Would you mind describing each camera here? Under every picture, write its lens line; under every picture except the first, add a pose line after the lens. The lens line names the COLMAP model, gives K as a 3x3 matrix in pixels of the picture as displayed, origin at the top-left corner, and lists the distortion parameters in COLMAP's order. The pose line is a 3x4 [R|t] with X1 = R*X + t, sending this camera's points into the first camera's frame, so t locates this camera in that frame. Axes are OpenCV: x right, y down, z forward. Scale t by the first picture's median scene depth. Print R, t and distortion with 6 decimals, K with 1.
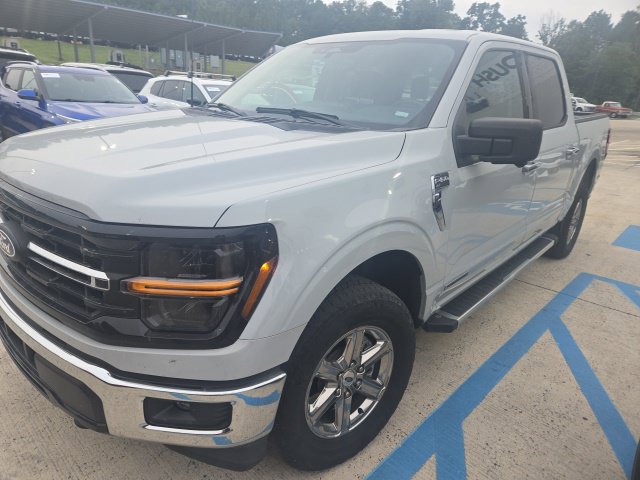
lens RADIAL K [[426.1, 0, 307.9], [0, 426.1, 237.7], [0, 0, 1]] dist [0.075379, -0.059857]
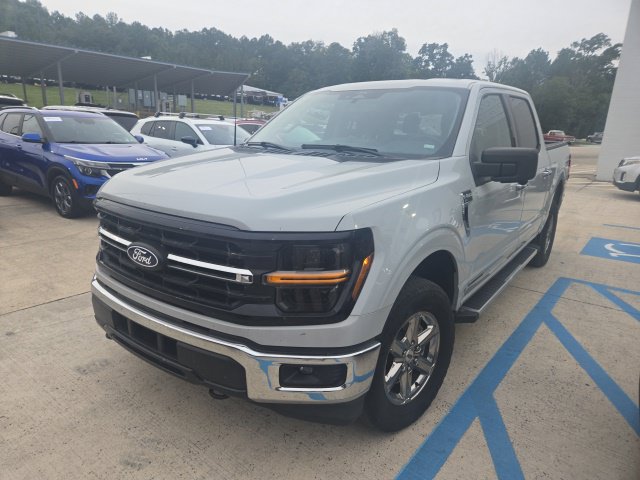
lens RADIAL K [[426.5, 0, 308.4], [0, 426.5, 242.2], [0, 0, 1]] dist [0.075954, -0.061071]
pose [[0.996020, -0.043640, 0.077714, -0.169308], [0.048637, 0.996789, -0.063605, 0.038898], [-0.074689, 0.067132, 0.994945, -0.146096]]
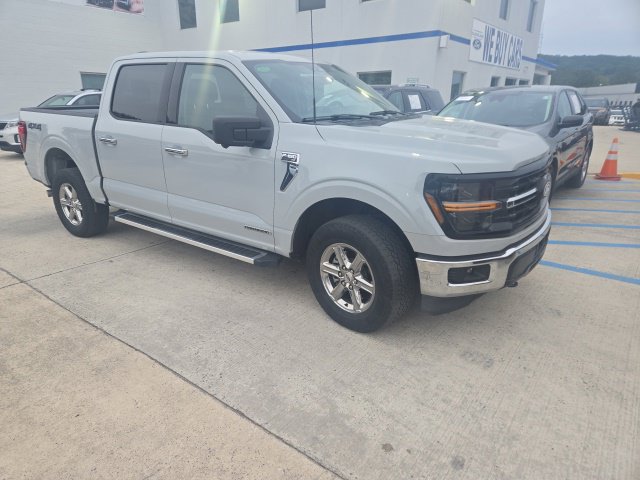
lens RADIAL K [[426.5, 0, 308.4], [0, 426.5, 242.2], [0, 0, 1]] dist [0.075954, -0.061071]
pose [[-0.104897, -0.363851, 0.925532, -1.045240], [0.322714, 0.867848, 0.377750, -0.337681], [-0.940666, 0.338307, 0.026385, 0.813206]]
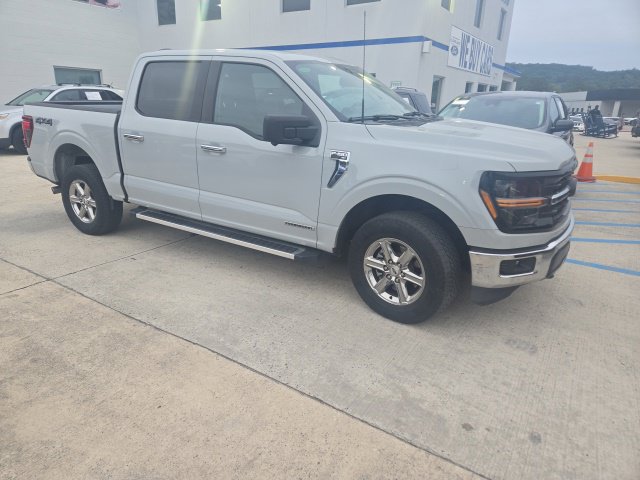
lens RADIAL K [[426.5, 0, 308.4], [0, 426.5, 242.2], [0, 0, 1]] dist [0.075954, -0.061071]
pose [[-0.177603, -0.362028, 0.915092, -1.051321], [0.295281, 0.867425, 0.400479, -0.386657], [-0.938758, 0.341335, -0.047157, 0.961645]]
